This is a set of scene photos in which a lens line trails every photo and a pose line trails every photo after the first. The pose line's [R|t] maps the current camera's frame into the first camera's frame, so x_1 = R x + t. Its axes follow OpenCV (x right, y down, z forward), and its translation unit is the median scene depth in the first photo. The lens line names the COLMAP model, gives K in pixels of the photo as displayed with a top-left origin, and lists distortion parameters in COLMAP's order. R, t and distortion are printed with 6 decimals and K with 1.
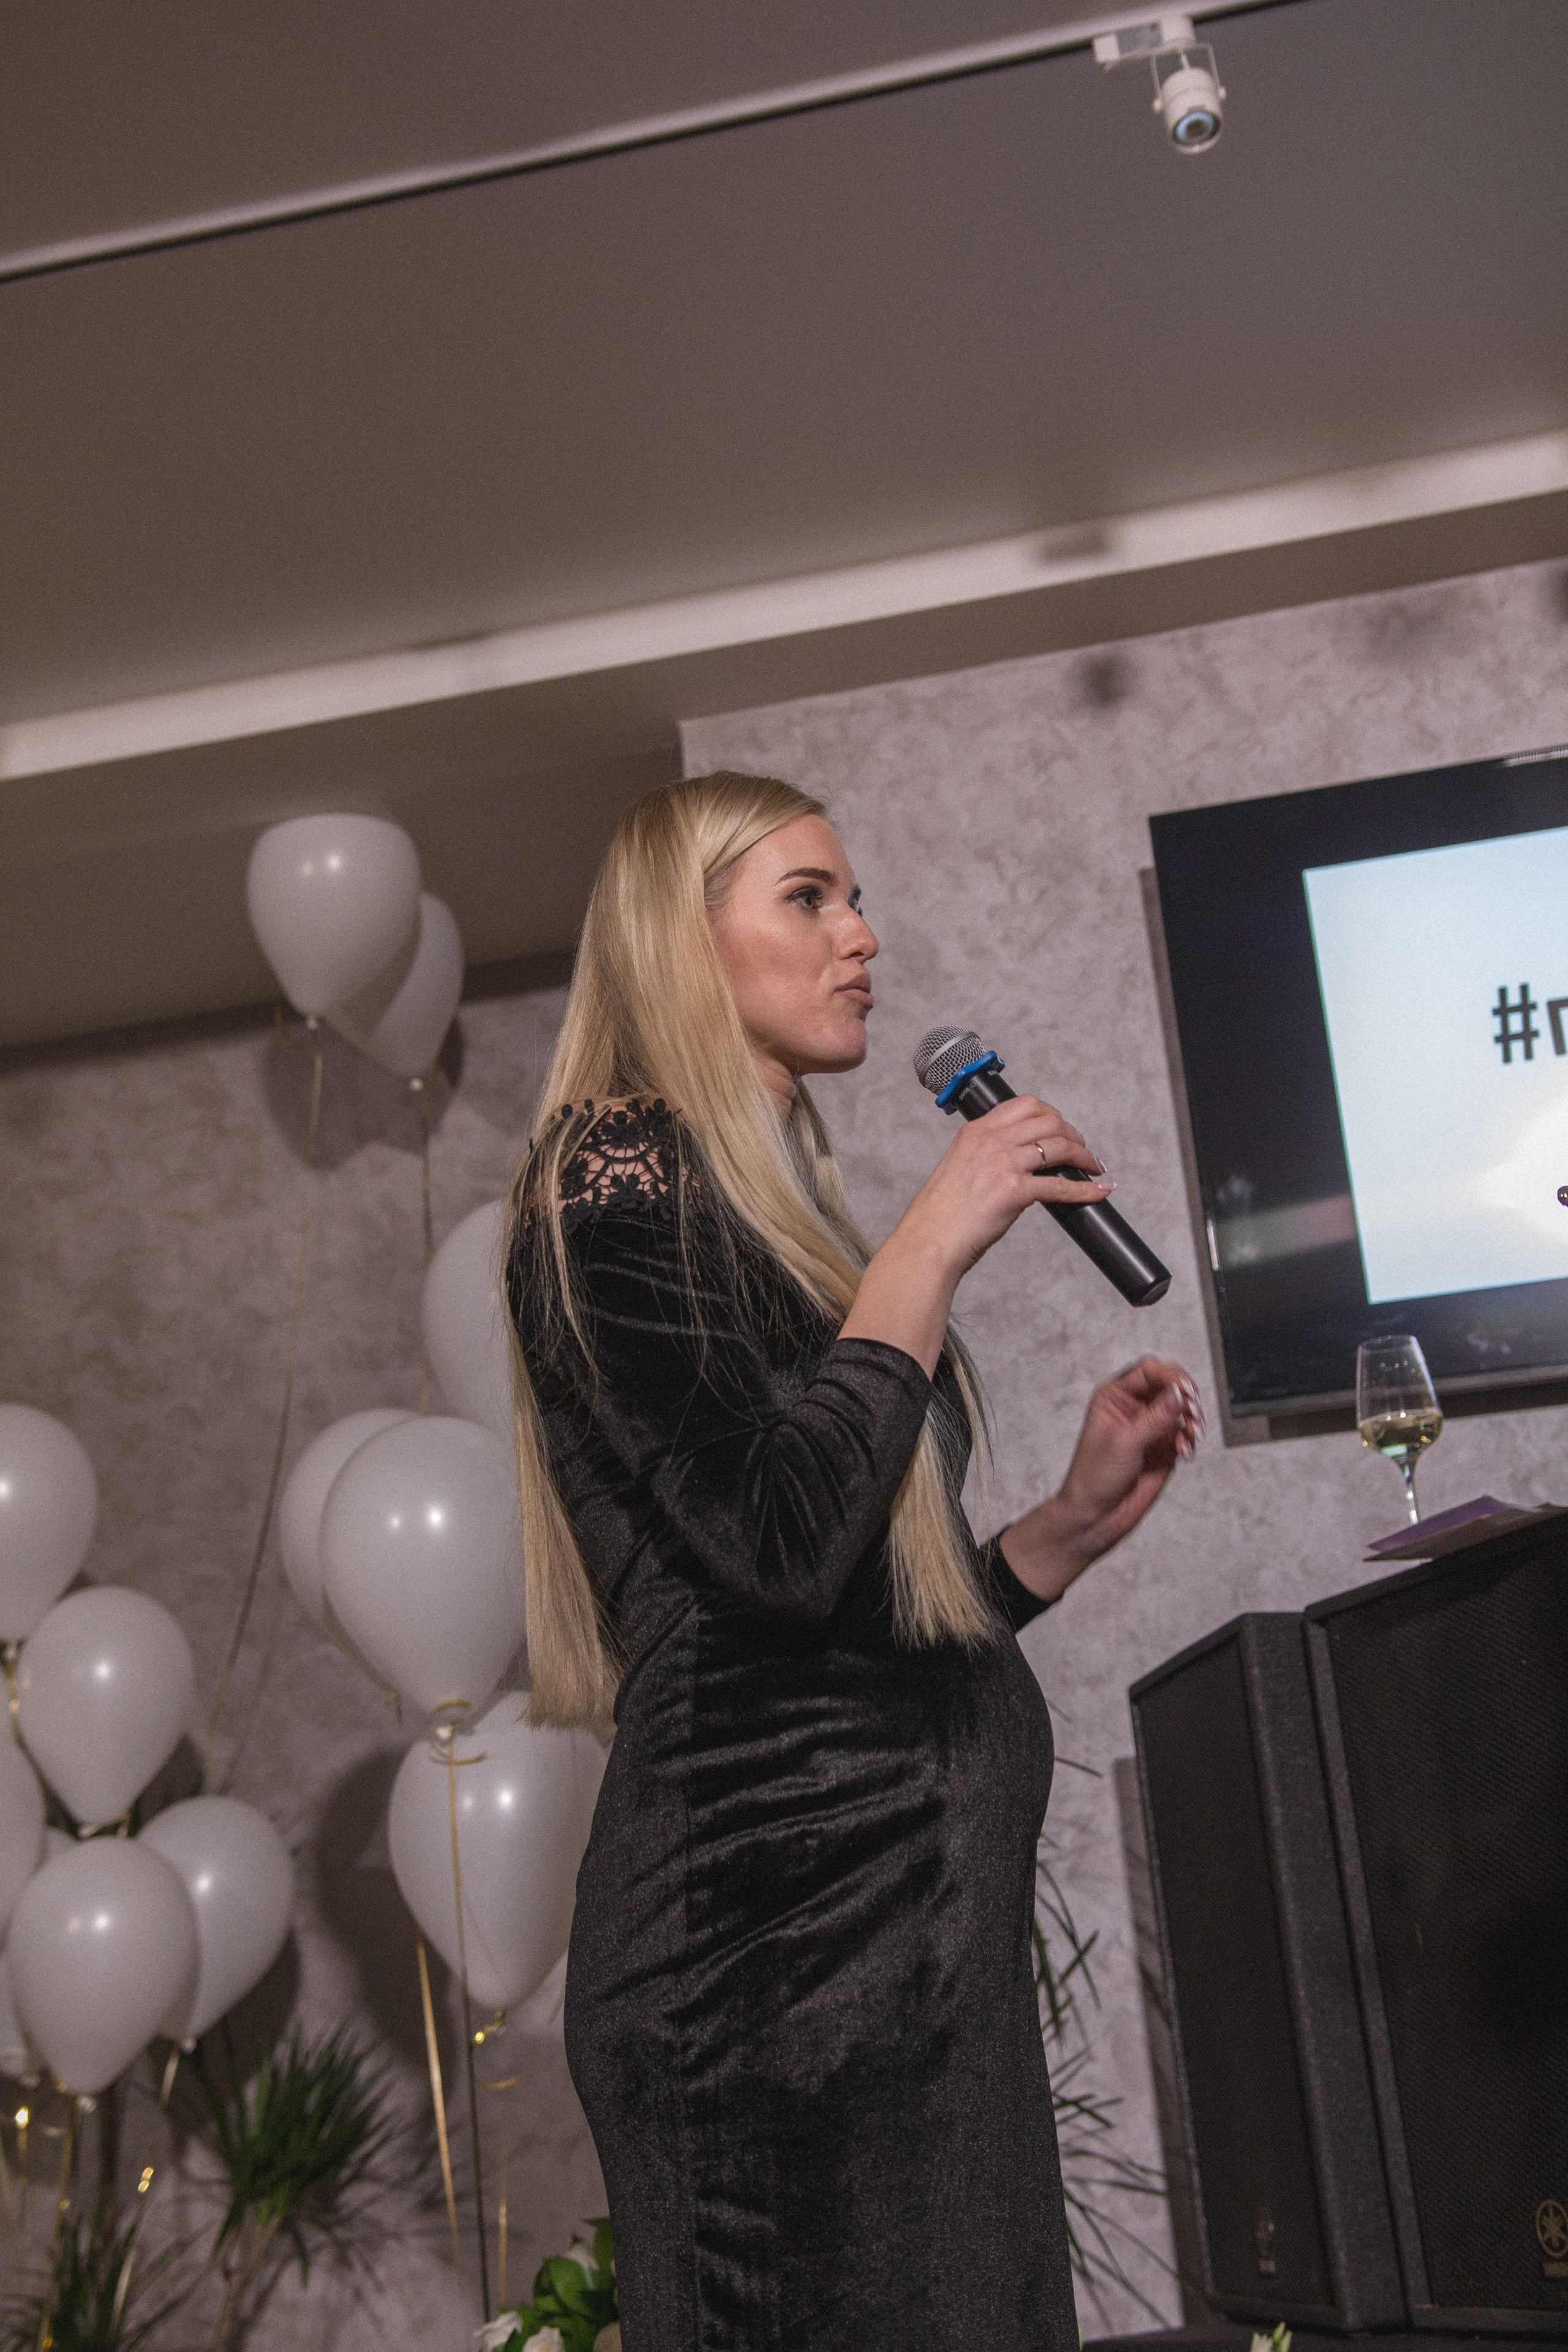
lens RADIAL K [[3004.3, 0, 733.3], [0, 3004.3, 1151.4], [0, 0, 1]] dist [0.002013, 0.655596]
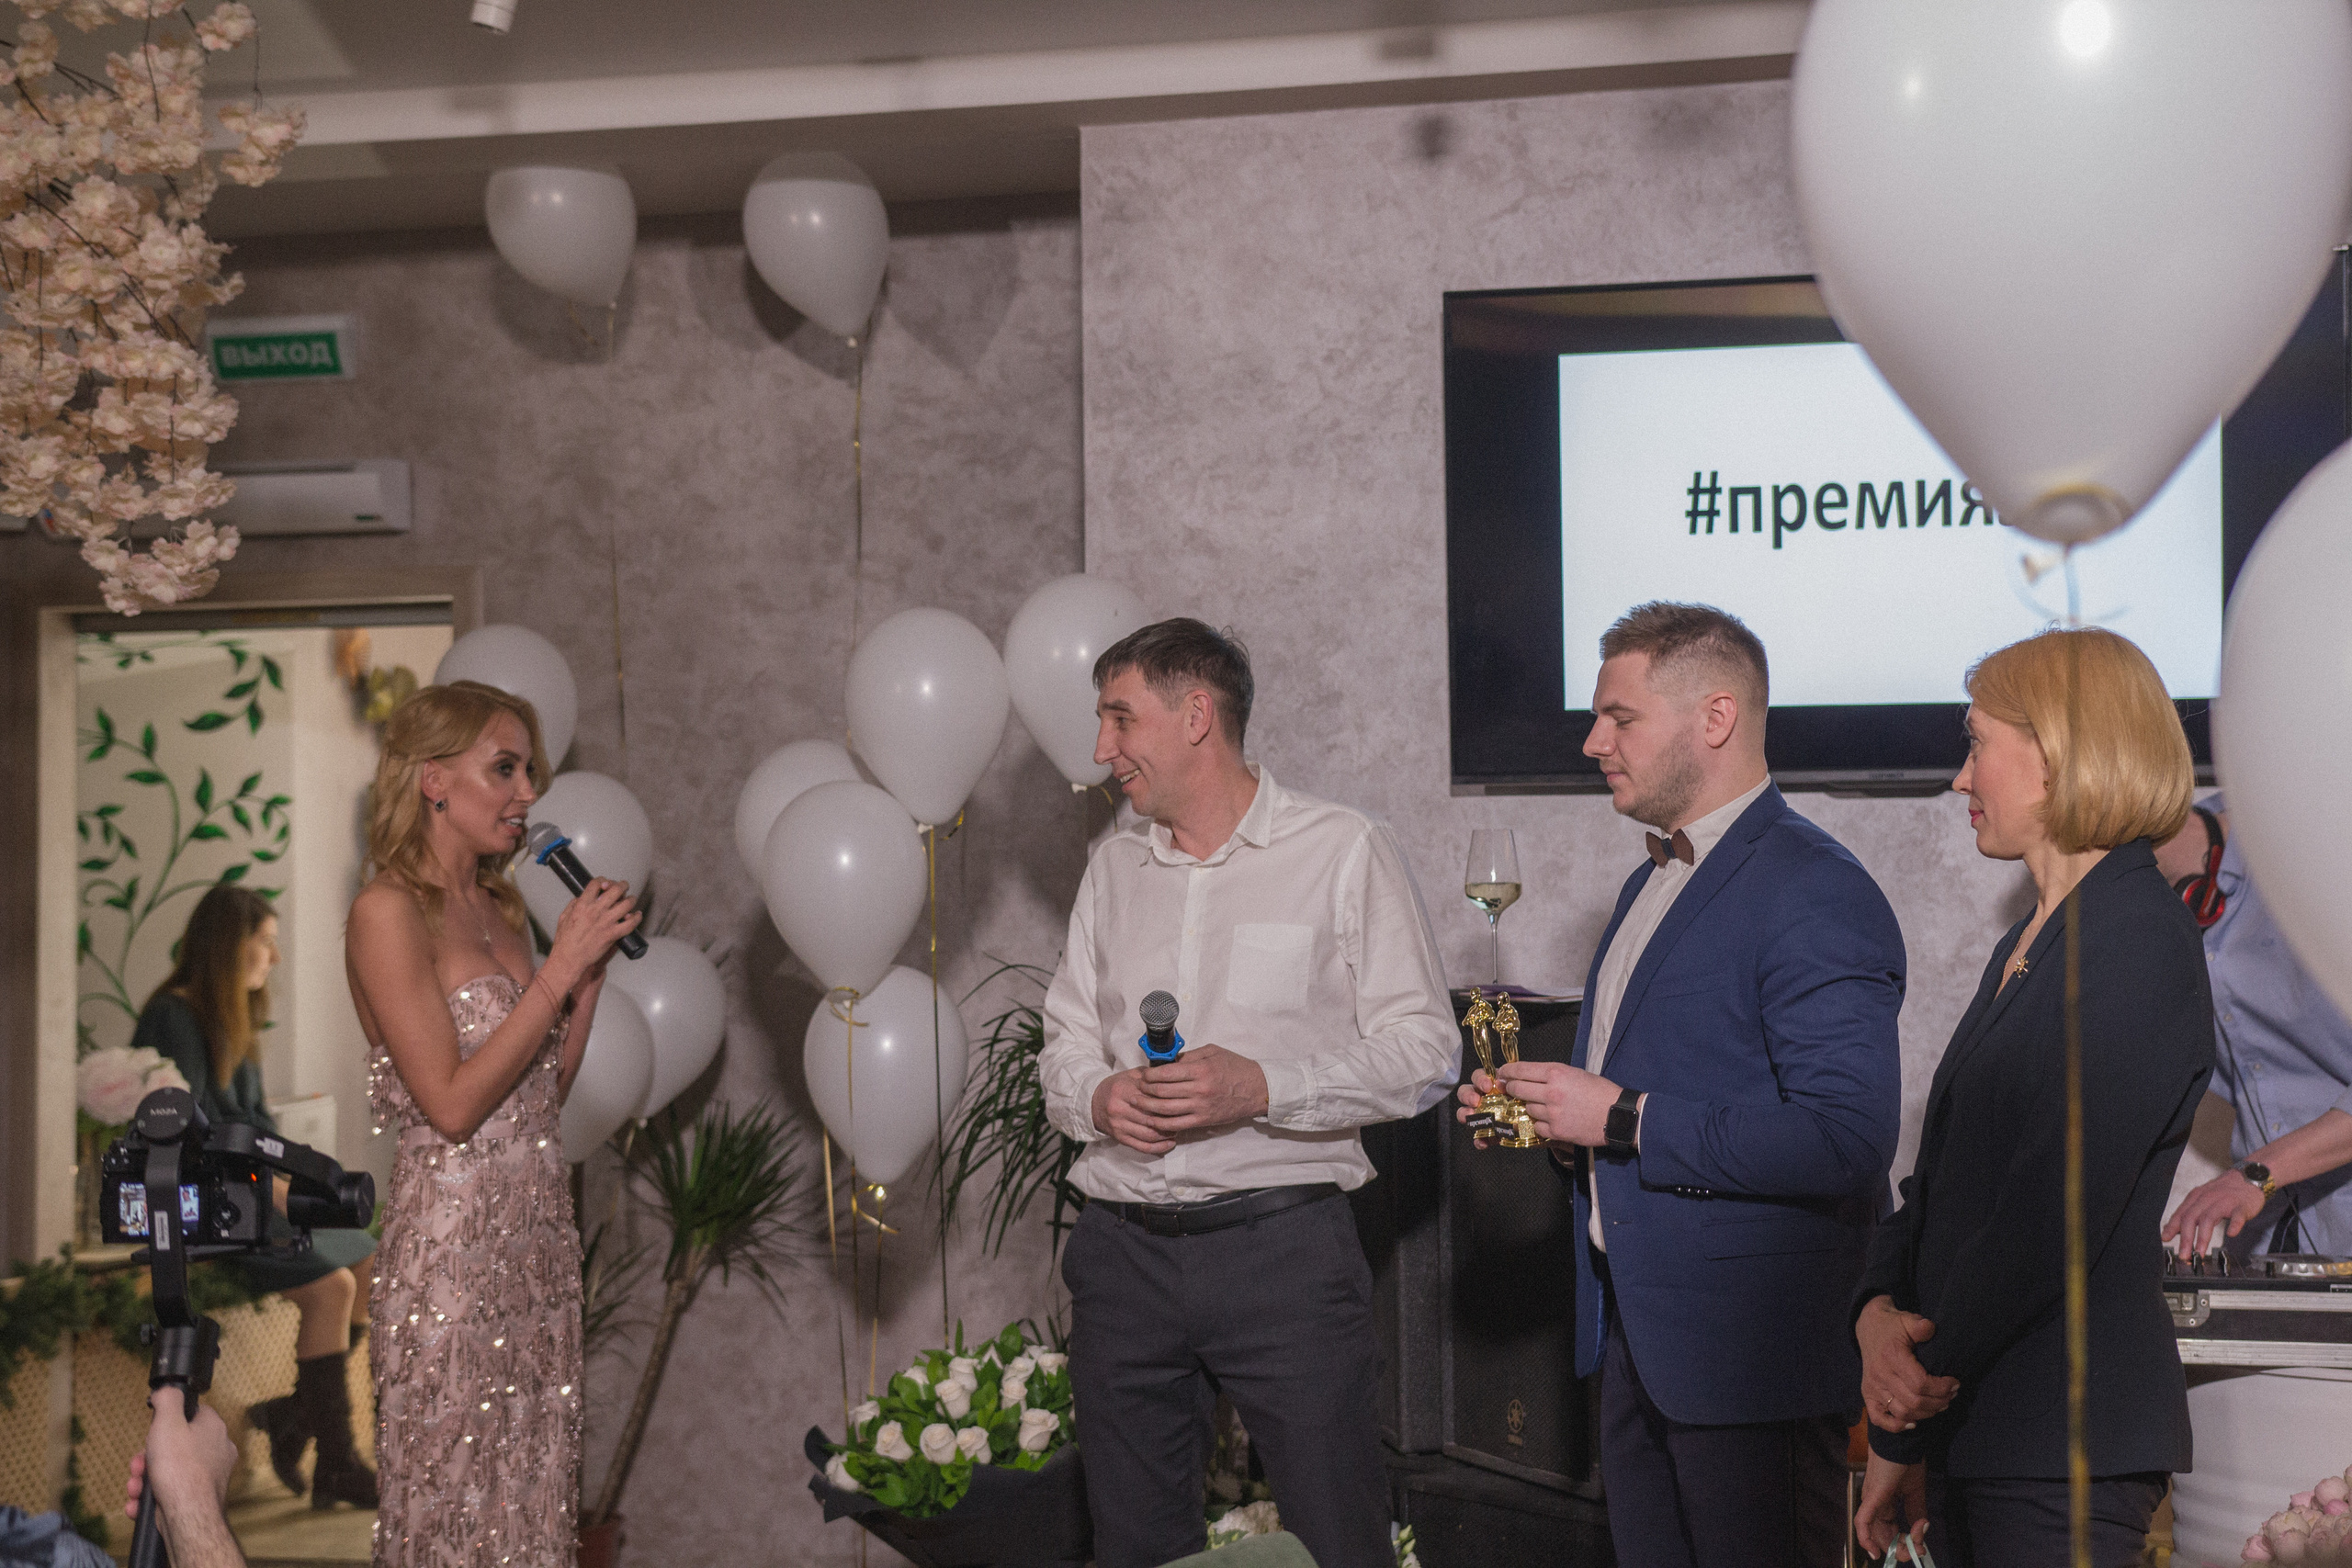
lens RADIAL K [[3816.7, 0, 1176.0], [0, 3816.7, 784.0], [0, 0, 1]] dist [0.217009, 0.038658]
pose [[0.997186, 0.074301, -0.010019, 0.056374], [-0.068025, 0.952838, 0.295757, -0.359149], [0.031521, -0.294243, 0.955211, -0.541140]]
